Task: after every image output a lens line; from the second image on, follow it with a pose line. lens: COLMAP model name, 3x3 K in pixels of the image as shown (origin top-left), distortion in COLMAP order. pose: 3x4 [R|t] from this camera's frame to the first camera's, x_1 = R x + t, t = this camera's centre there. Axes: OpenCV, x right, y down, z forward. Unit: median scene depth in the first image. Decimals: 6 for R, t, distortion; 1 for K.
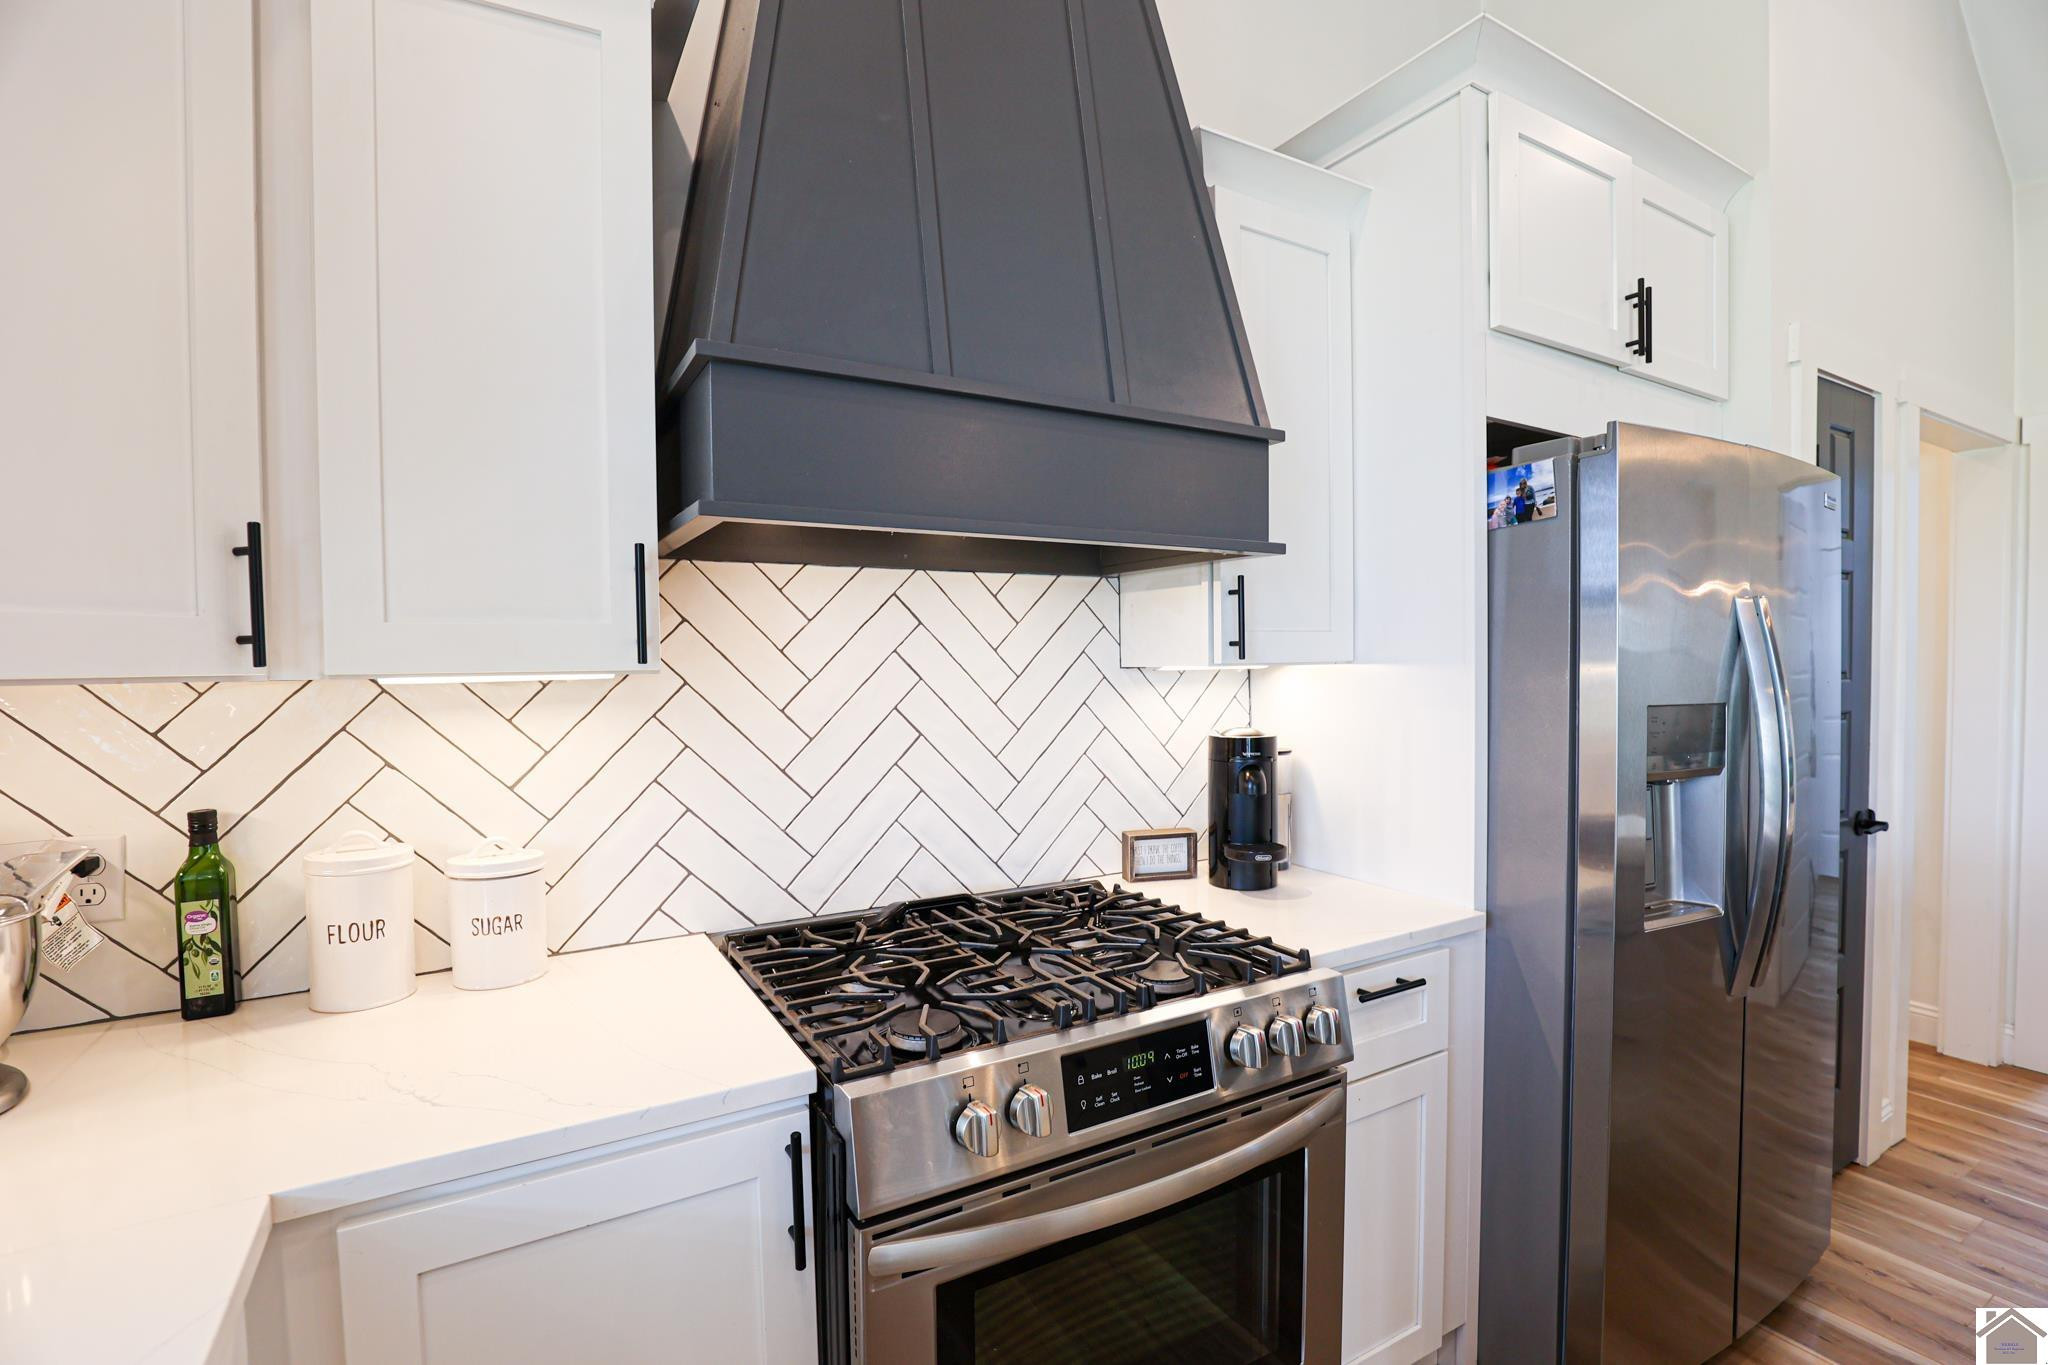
lens RADIAL K [[938.8, 0, 1025.4], [0, 938.8, 688.1], [0, 0, 1]] dist [-0.036216, 0.008086]
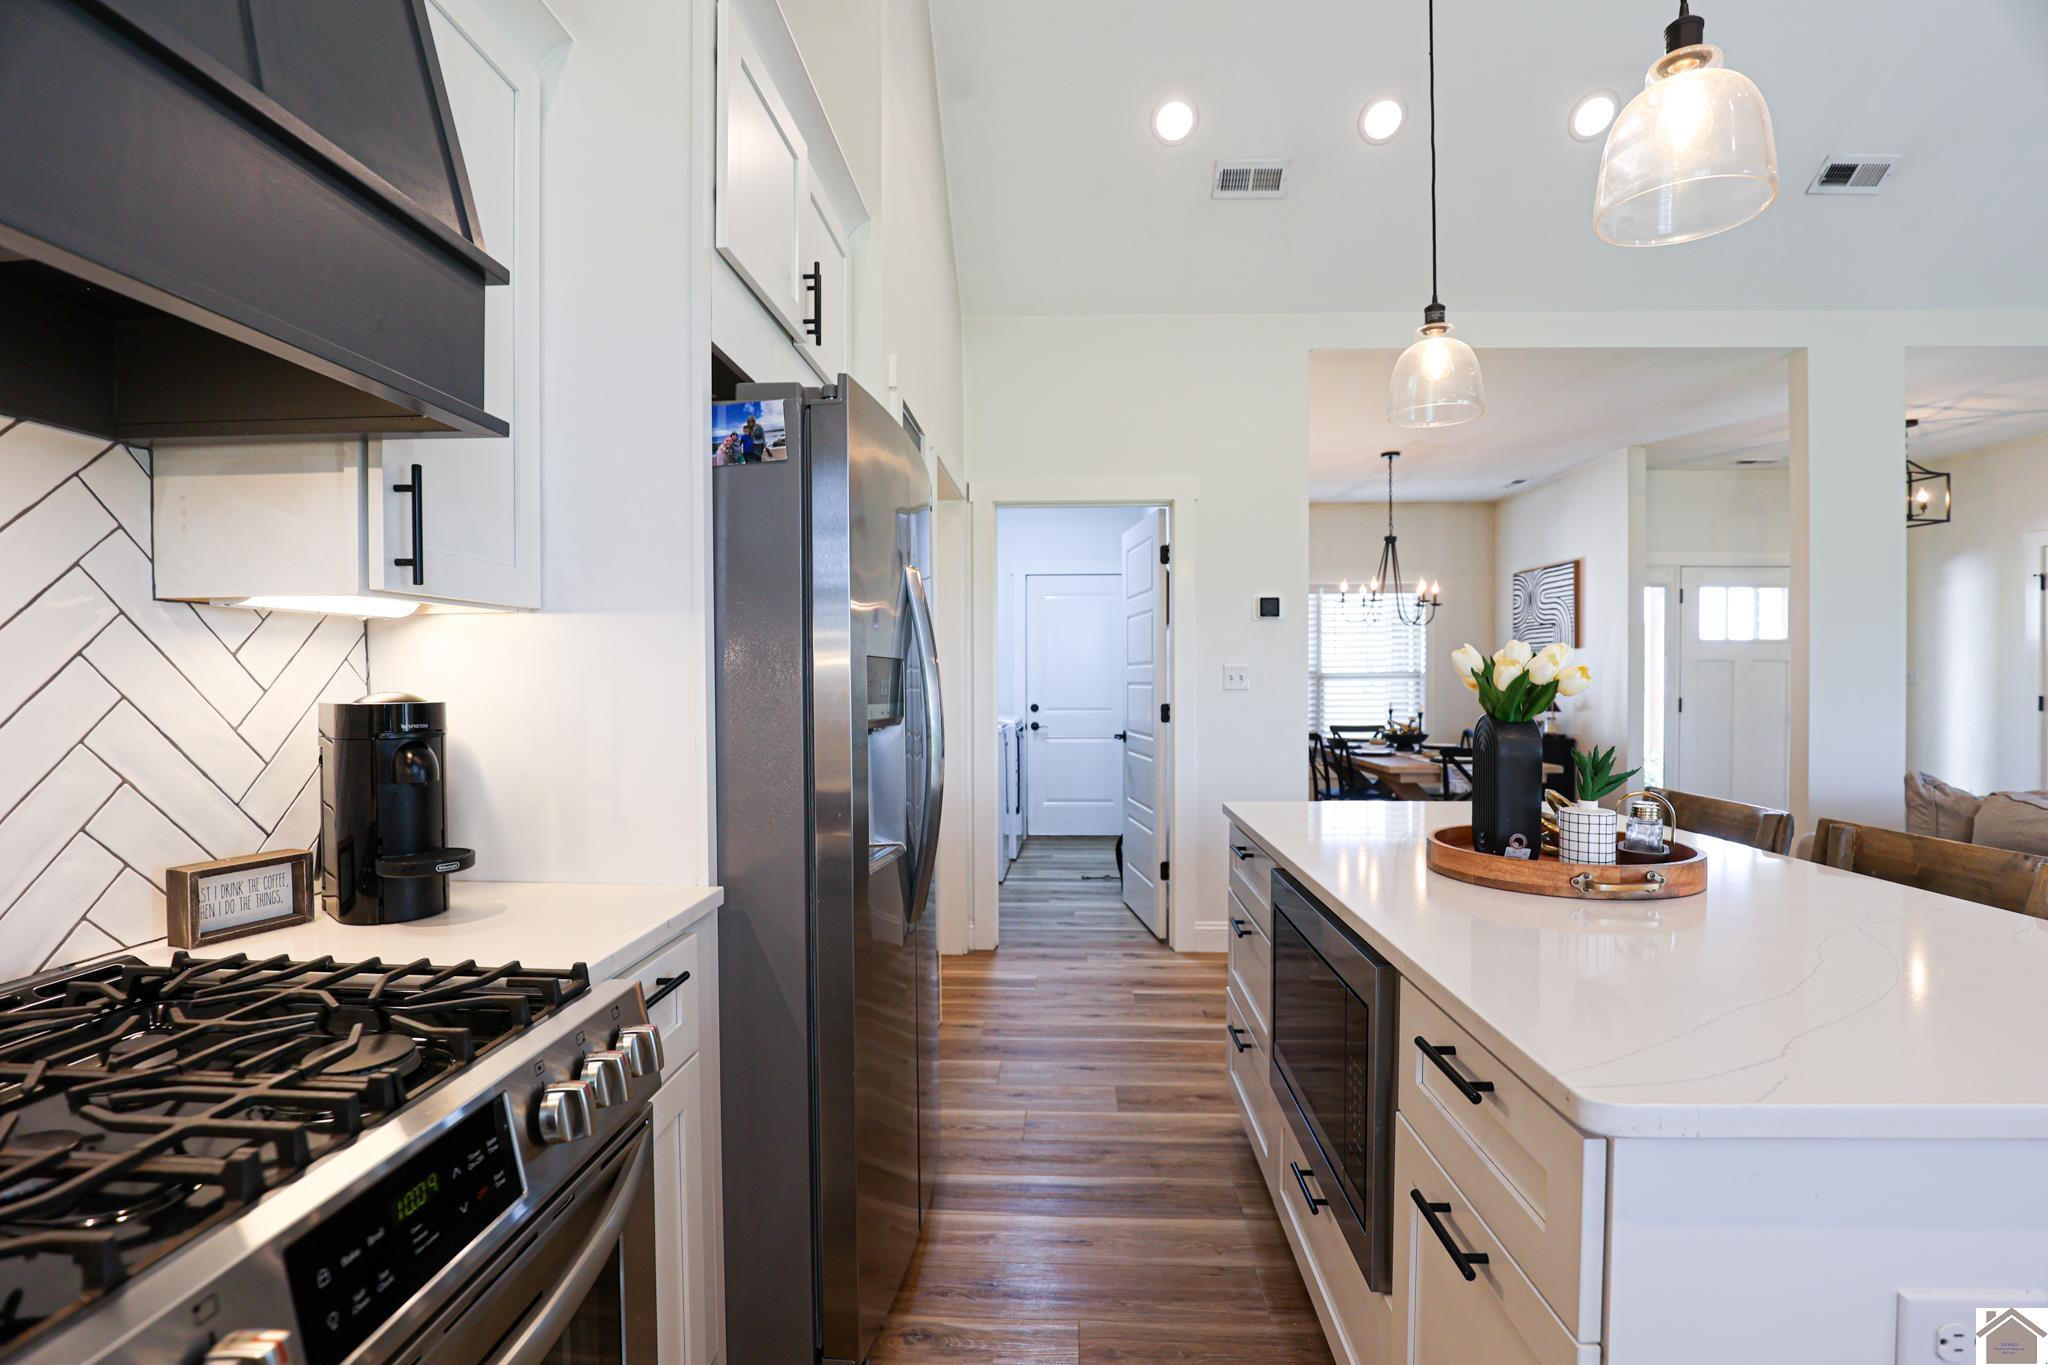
lens RADIAL K [[938.8, 0, 1025.4], [0, 938.8, 688.1], [0, 0, 1]] dist [-0.036216, 0.008086]
pose [[0.543778, -0.000302, 0.839229, -0.105836], [0.023792, 0.999604, -0.015057, 0.069888], [-0.838892, 0.028155, 0.543570, 0.253969]]
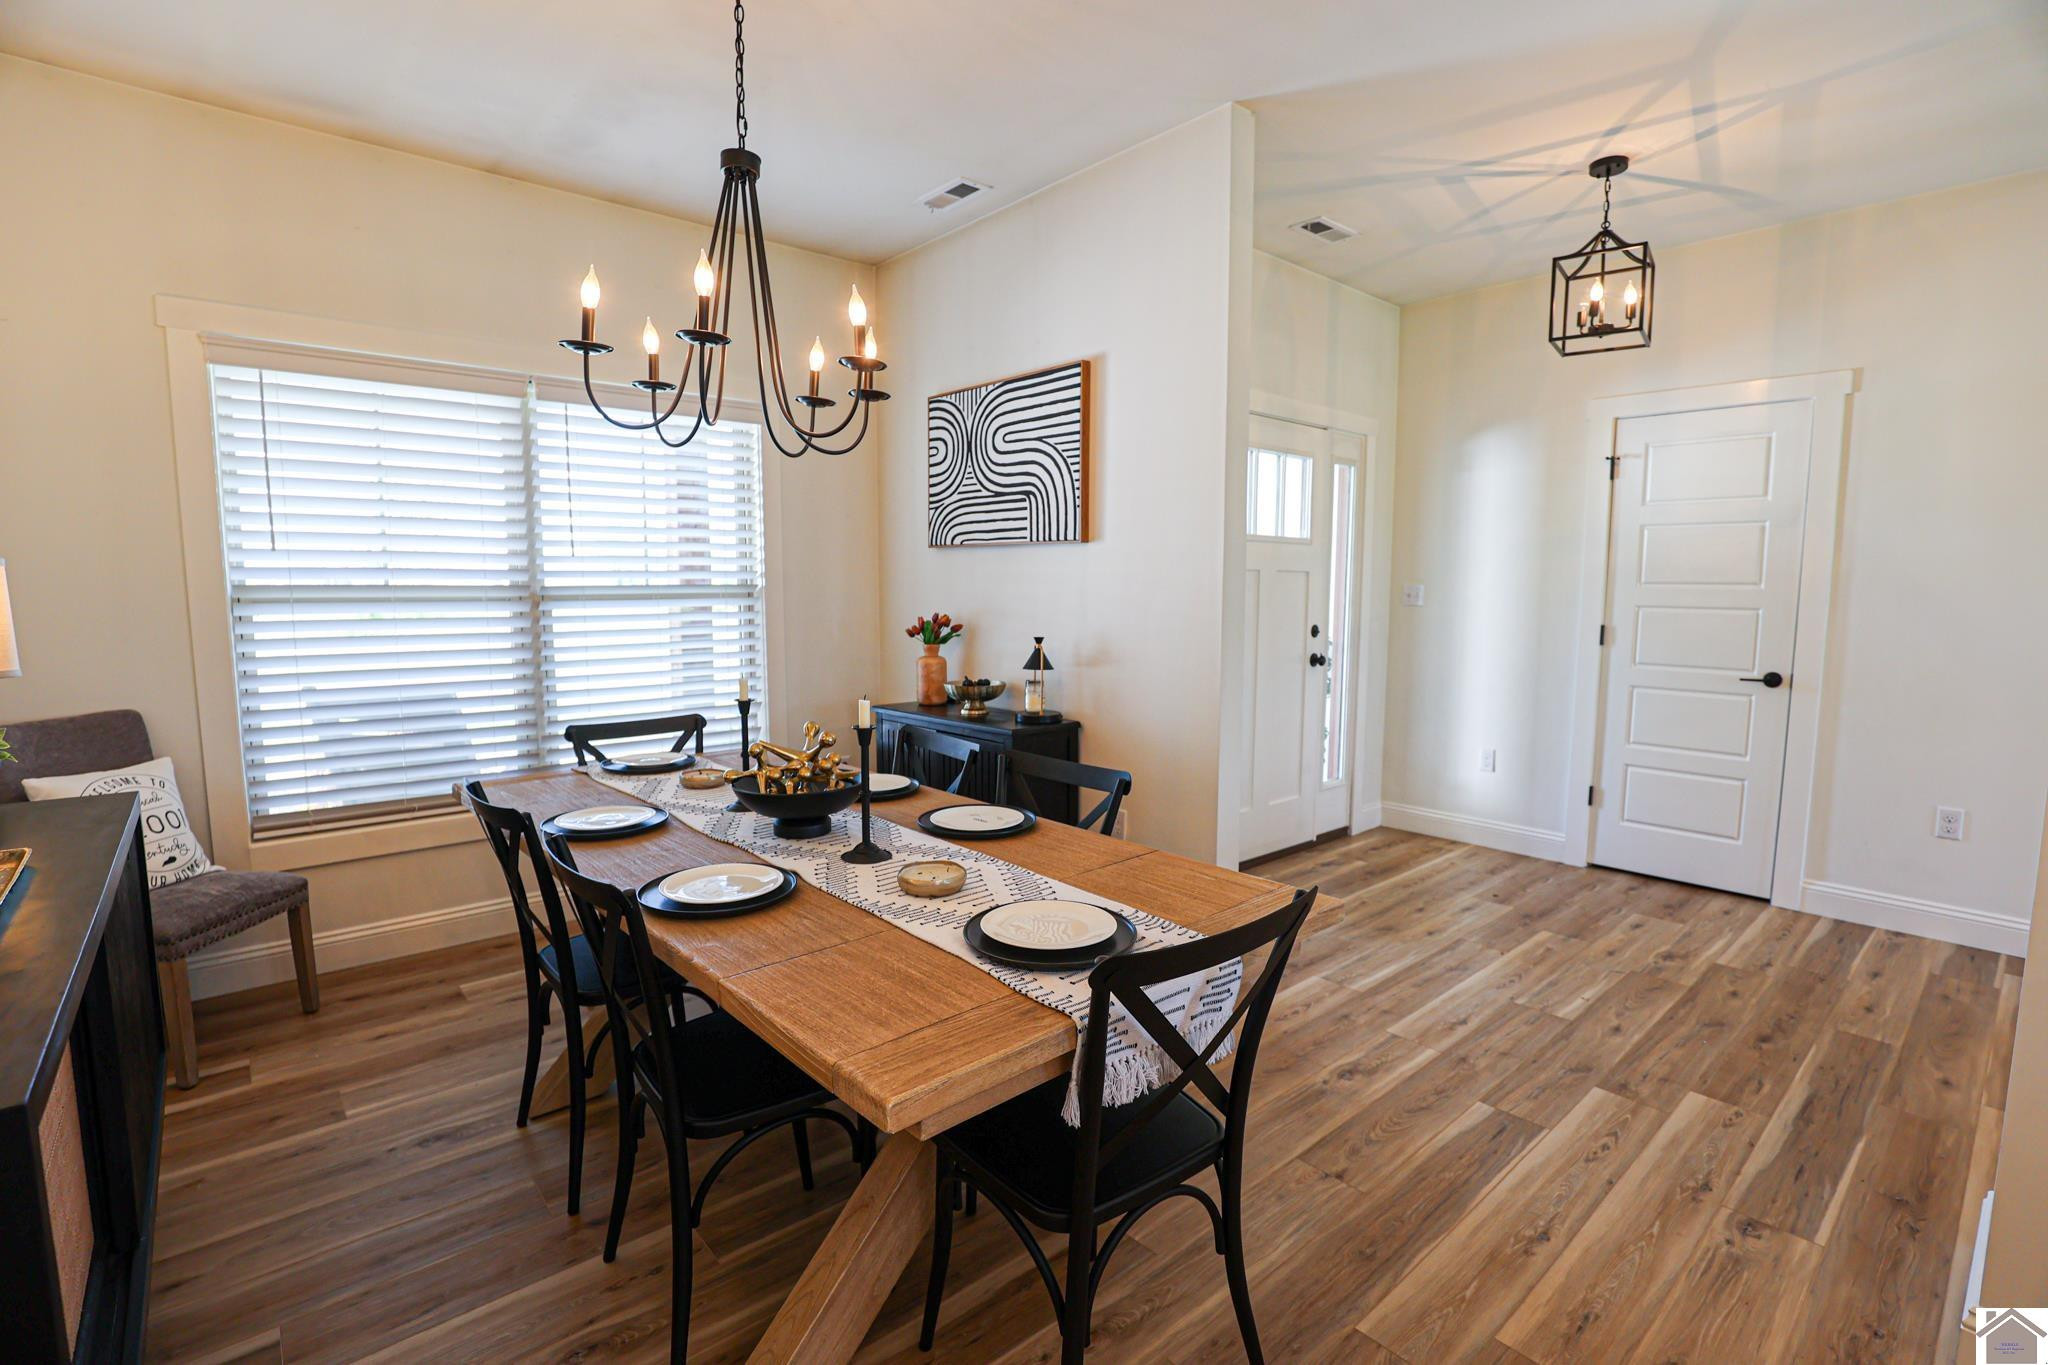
lens RADIAL K [[938.8, 0, 1025.4], [0, 938.8, 688.1], [0, 0, 1]] dist [-0.036216, 0.008086]
pose [[-0.183653, -0.099727, 0.977919, 2.586927], [0.030047, 0.993806, 0.106990, -0.013429], [-0.982532, 0.049033, -0.179519, 0.936225]]
